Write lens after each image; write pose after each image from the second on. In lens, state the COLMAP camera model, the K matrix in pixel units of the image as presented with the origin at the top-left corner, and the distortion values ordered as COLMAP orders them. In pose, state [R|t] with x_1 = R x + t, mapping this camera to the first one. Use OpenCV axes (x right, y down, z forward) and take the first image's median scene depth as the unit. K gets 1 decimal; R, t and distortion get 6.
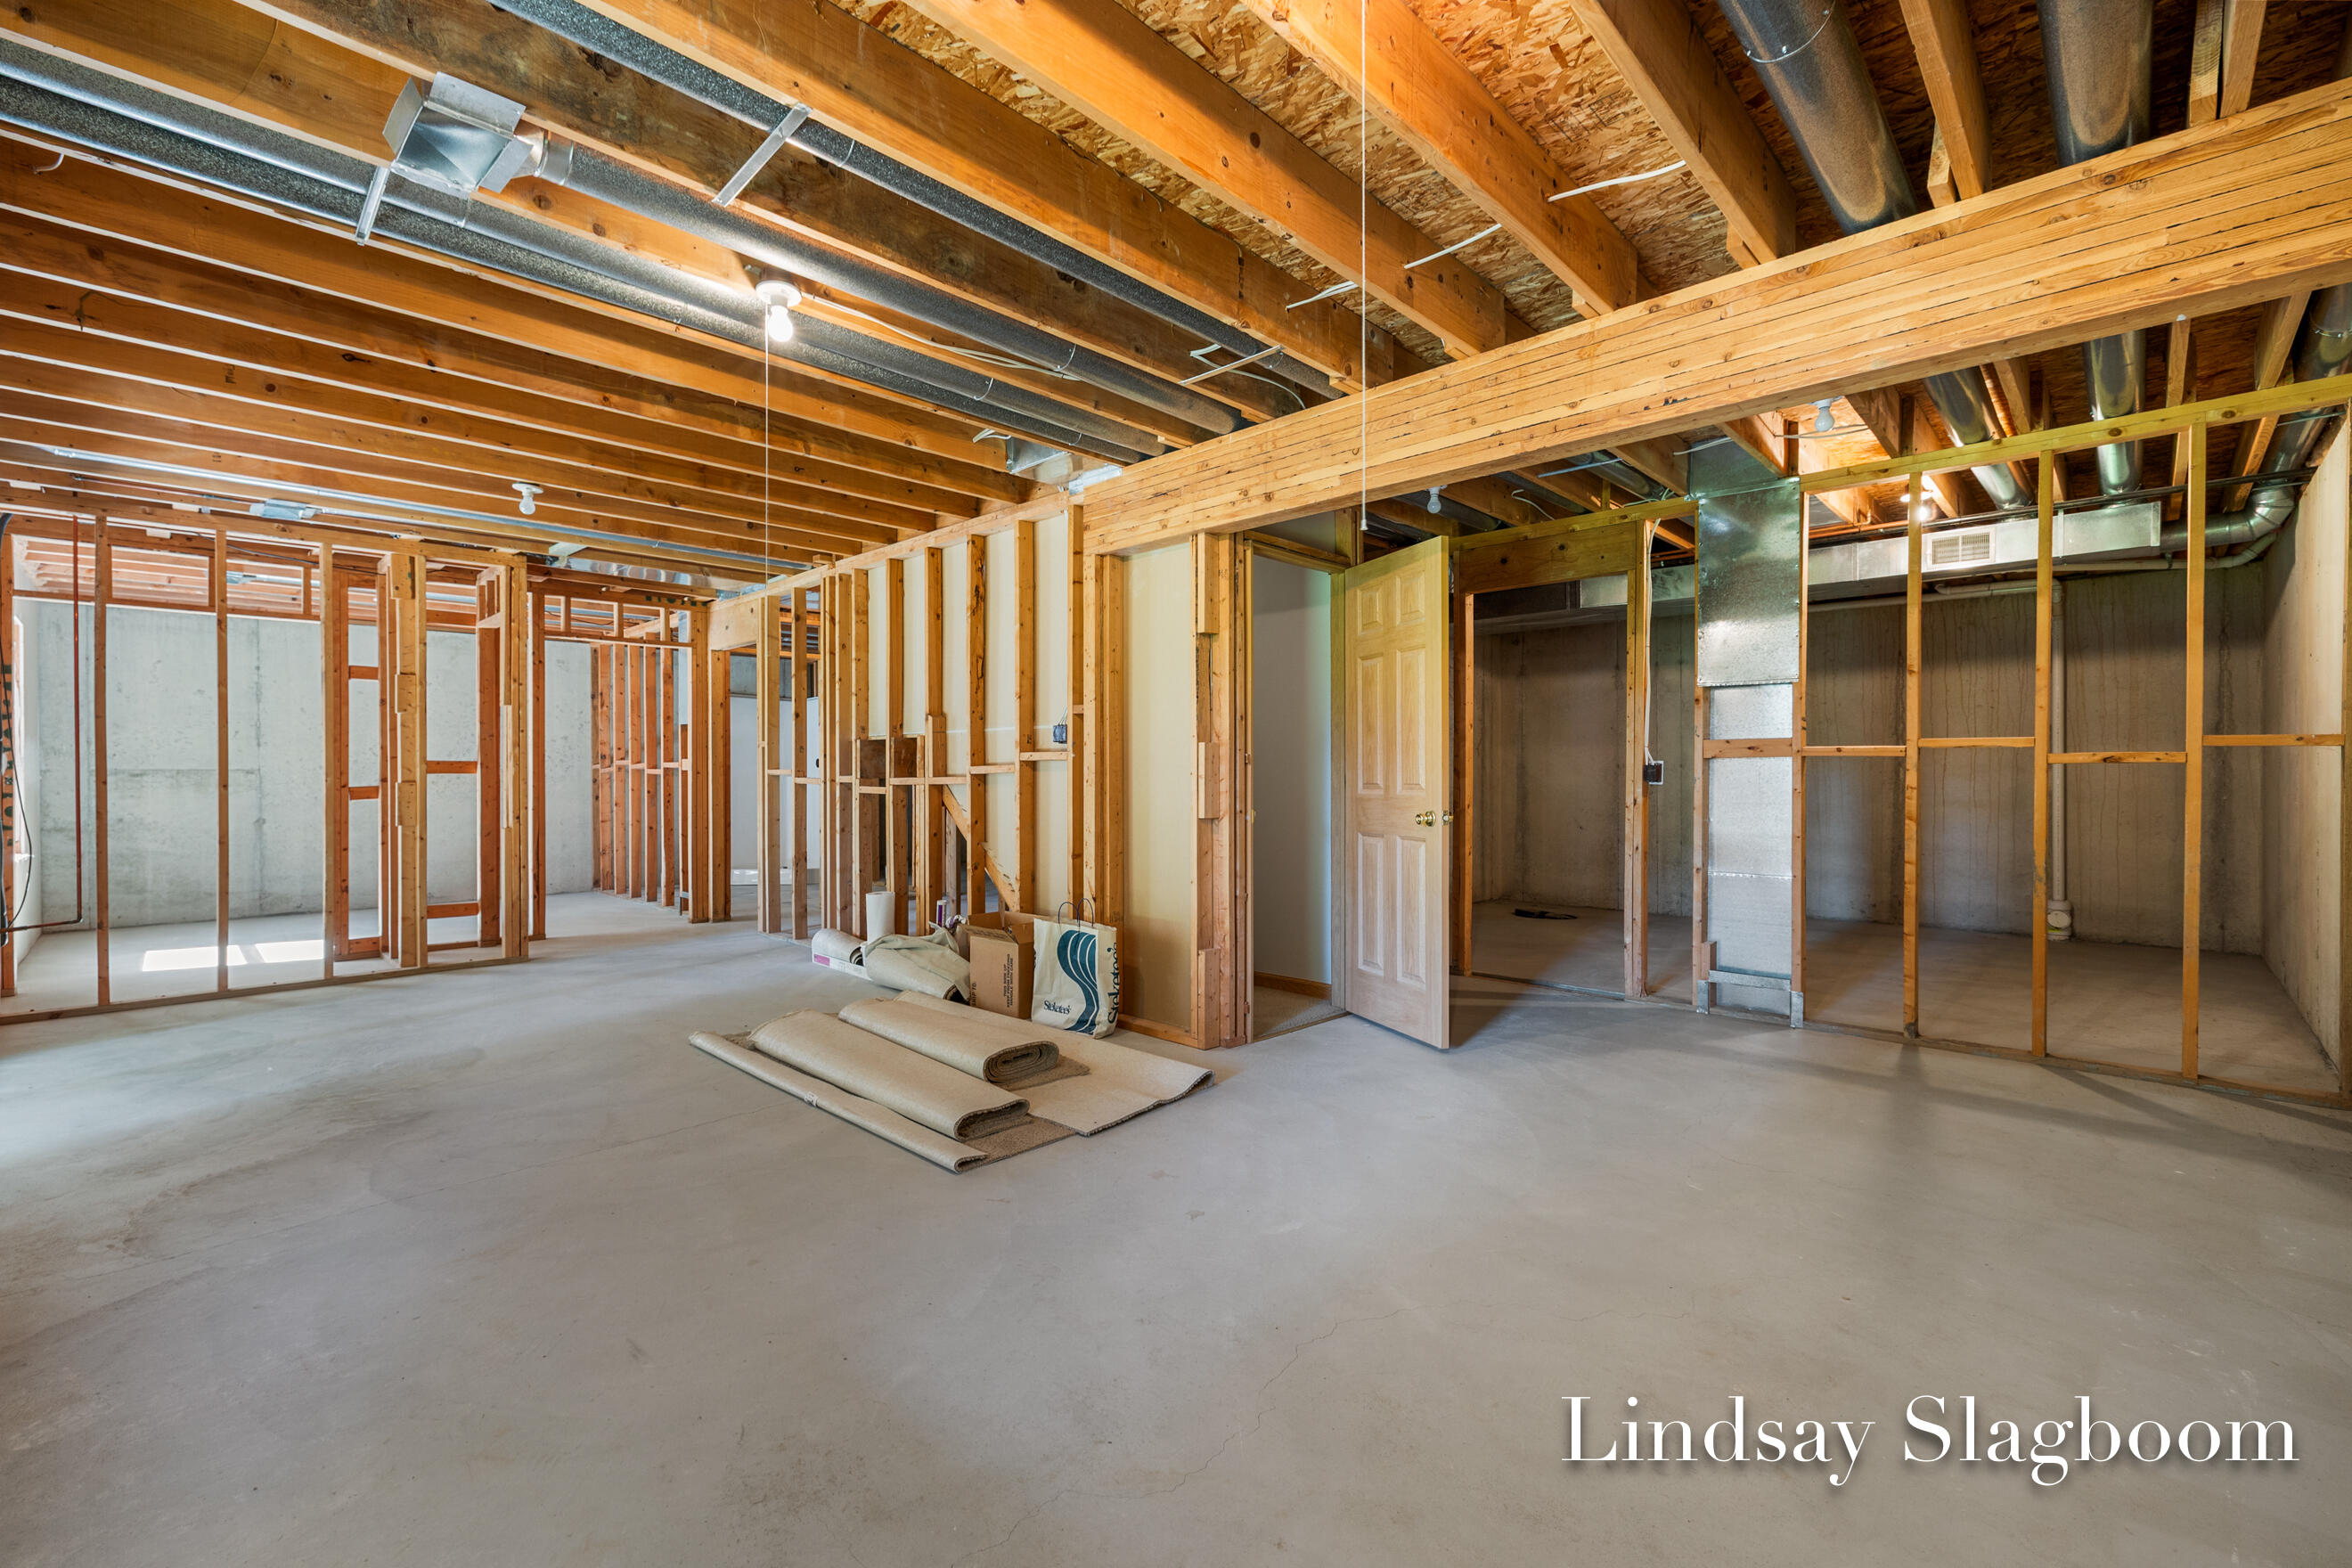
lens RADIAL K [[969.0, 0, 1174.6], [0, 969.0, 781.5], [0, 0, 1]] dist [-0.002821, 0.000000]
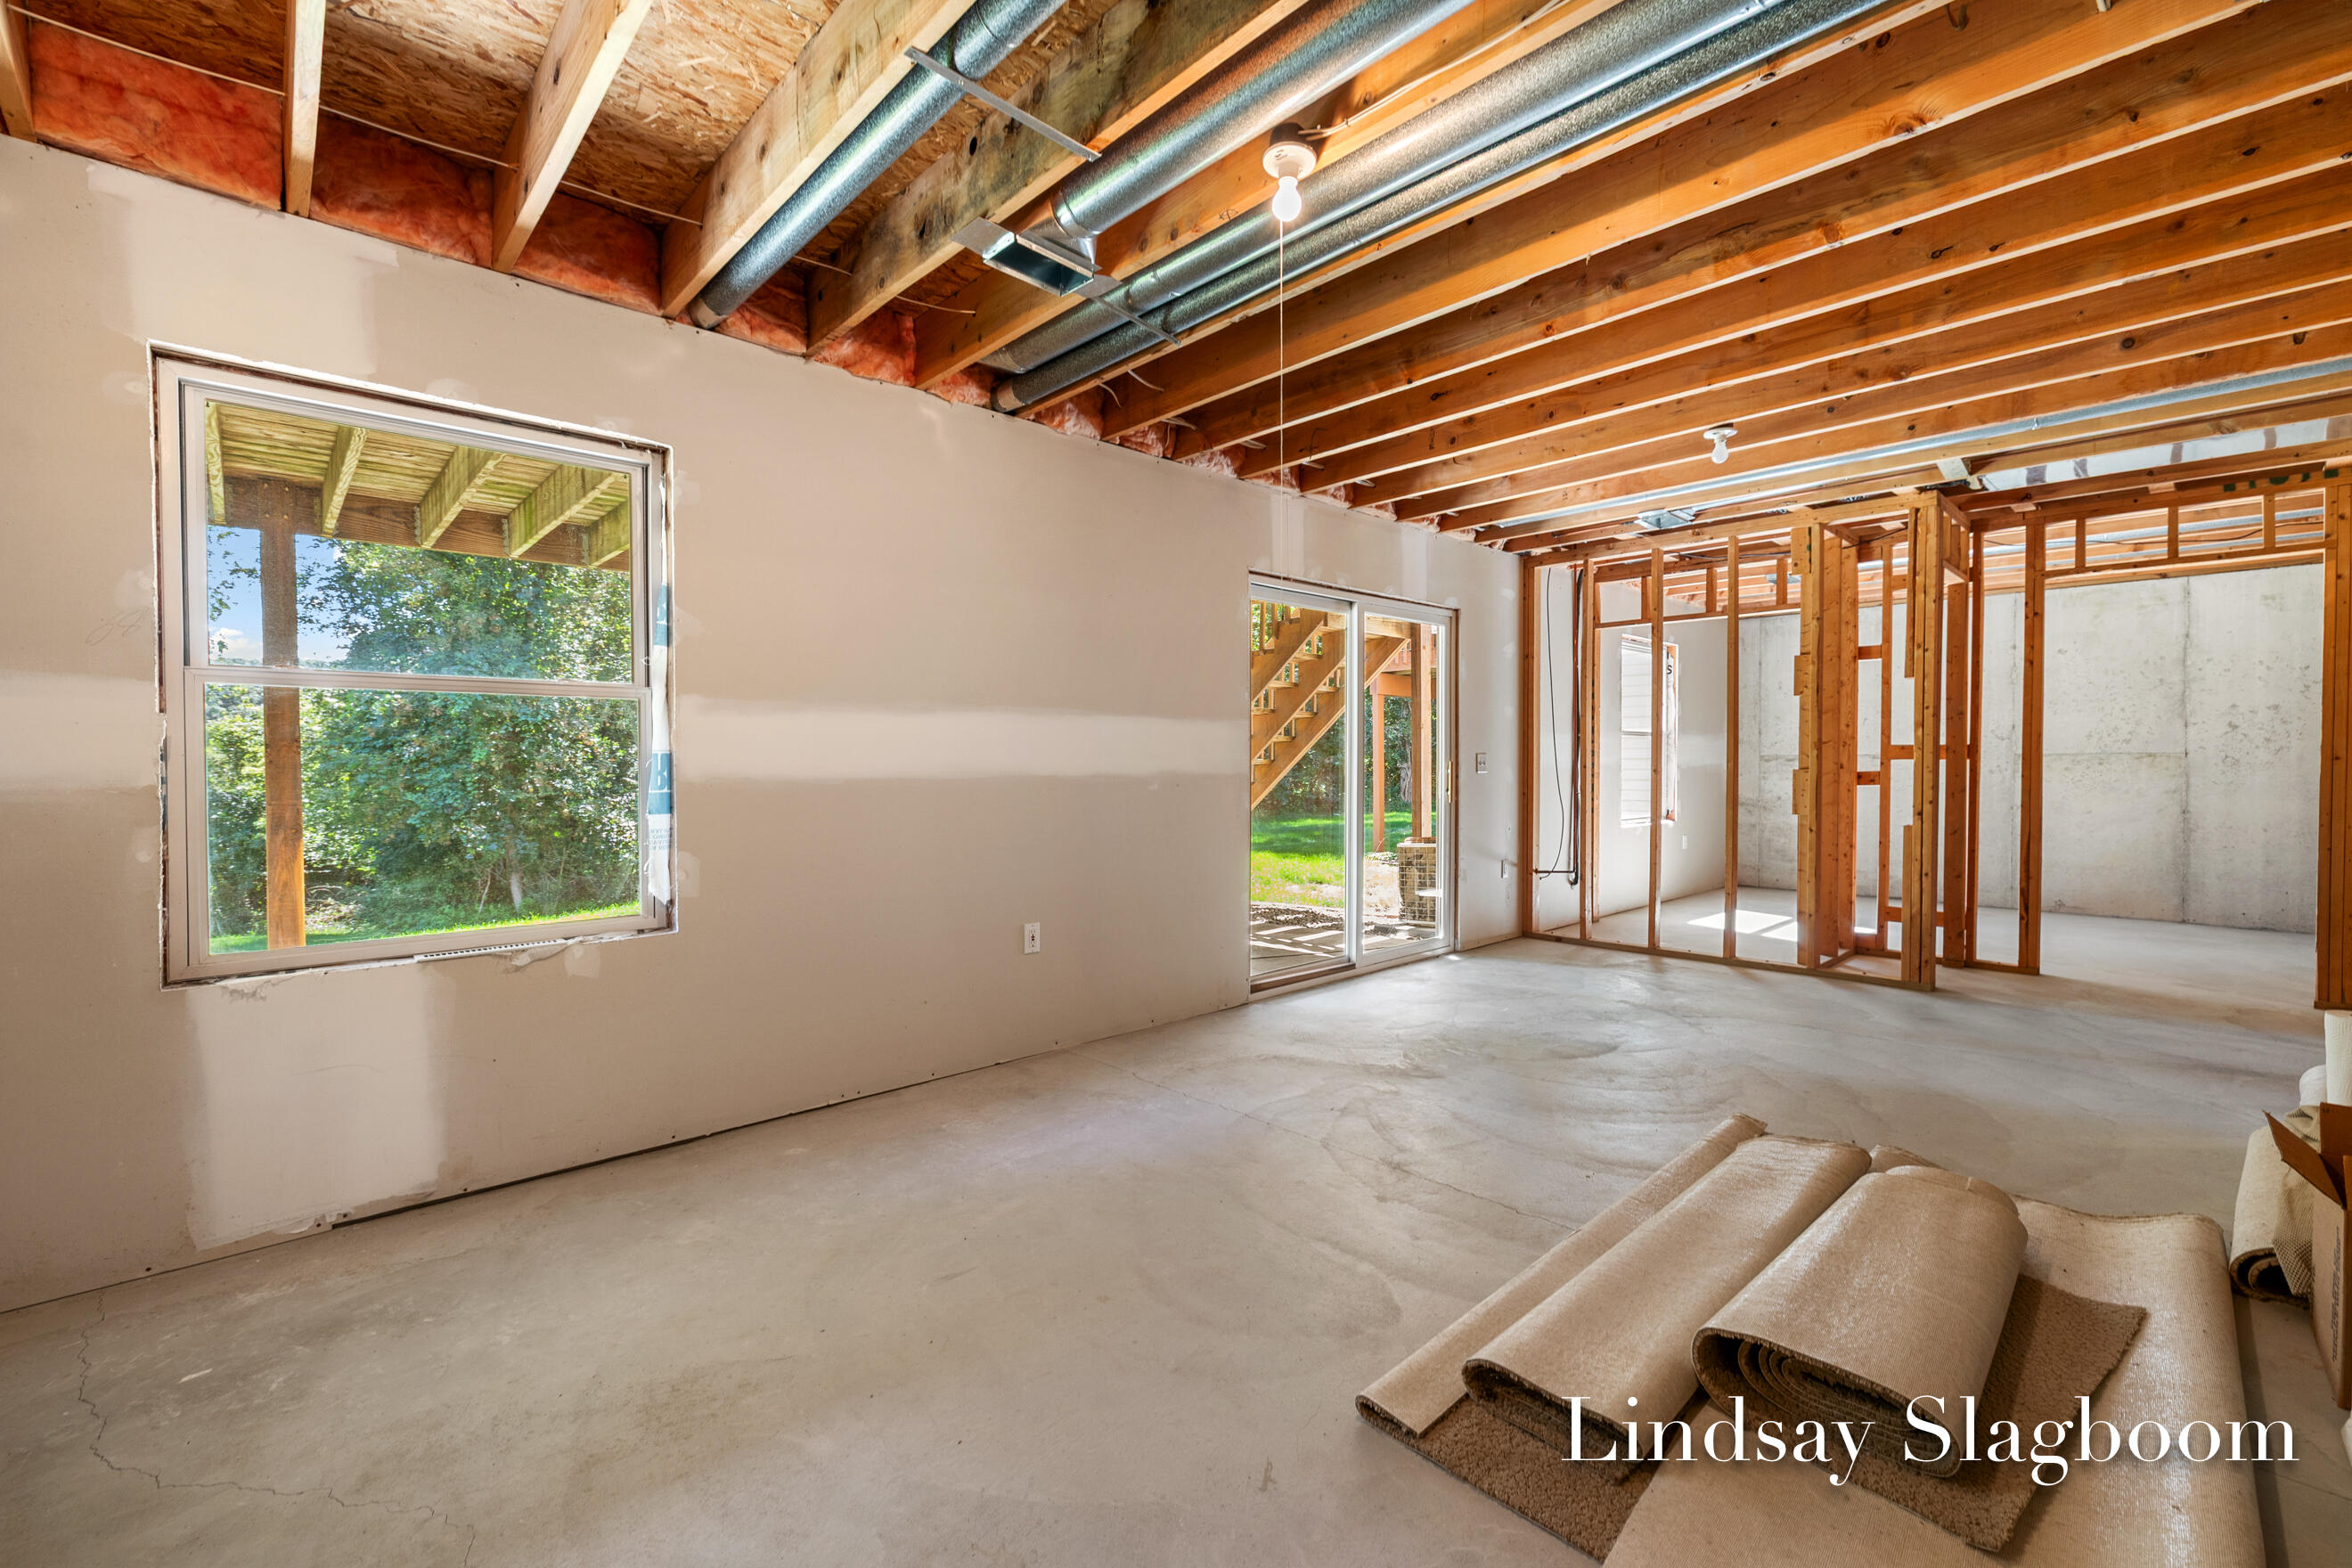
lens RADIAL K [[969.0, 0, 1175.1], [0, 969.0, 787.9], [0, 0, 1]] dist [-0.002821, 0.000000]
pose [[-0.041027, 0.025277, -0.998838, 0.200482], [-0.001823, 0.999676, 0.025373, -0.004844], [0.999156, 0.002862, -0.040967, 0.470605]]
